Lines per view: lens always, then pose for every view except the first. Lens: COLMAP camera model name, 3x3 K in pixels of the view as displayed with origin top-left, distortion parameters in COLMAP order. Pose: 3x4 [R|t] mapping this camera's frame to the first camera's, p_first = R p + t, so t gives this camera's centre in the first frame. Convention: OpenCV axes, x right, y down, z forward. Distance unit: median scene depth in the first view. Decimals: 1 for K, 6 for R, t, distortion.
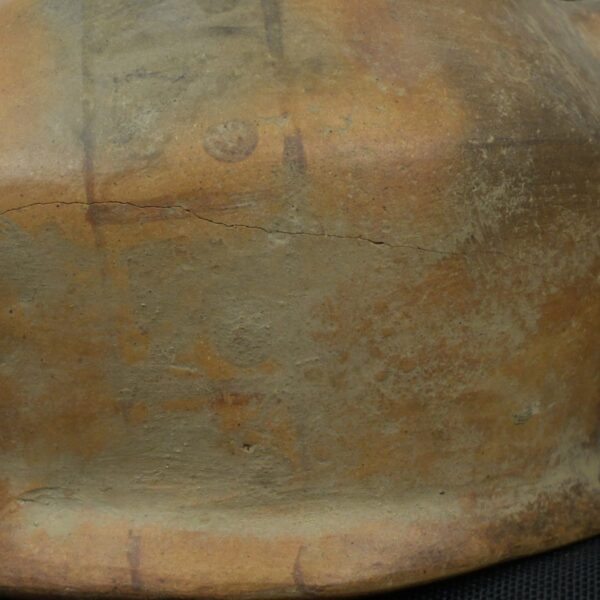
lens RADIAL K [[1946.5, 0, 297.7], [0, 1946.5, 298.2], [0, 0, 1]] dist [0.050846, 0.000000]
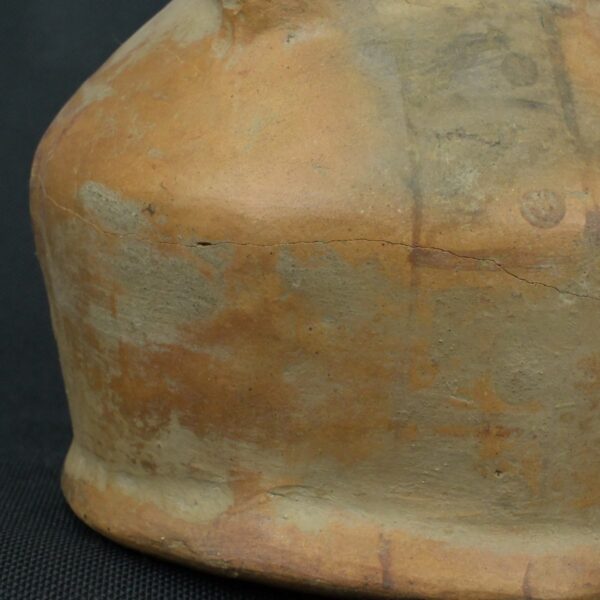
lens RADIAL K [[1946.5, 0, 301.5], [0, 1946.5, 299.4], [0, 0, 1]] dist [0.050846, 0.000000]
pose [[0.962607, 0.122510, 0.241616, -0.420557], [-0.135221, 0.990136, 0.036686, -0.049410], [-0.234738, -0.067985, 0.969678, -0.064453]]
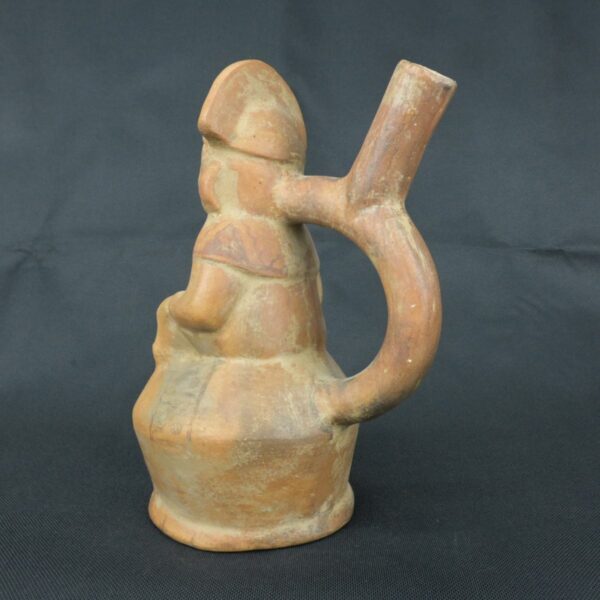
lens RADIAL K [[614.6, 0, 299.8], [0, 614.6, 299.1], [0, 0, 1]] dist [-0.002931, 0.000000]
pose [[0.840690, 0.121037, -0.527817, 0.740292], [-0.085664, 0.992153, 0.091074, -0.444371], [0.534698, -0.031350, 0.844461, 0.122845]]
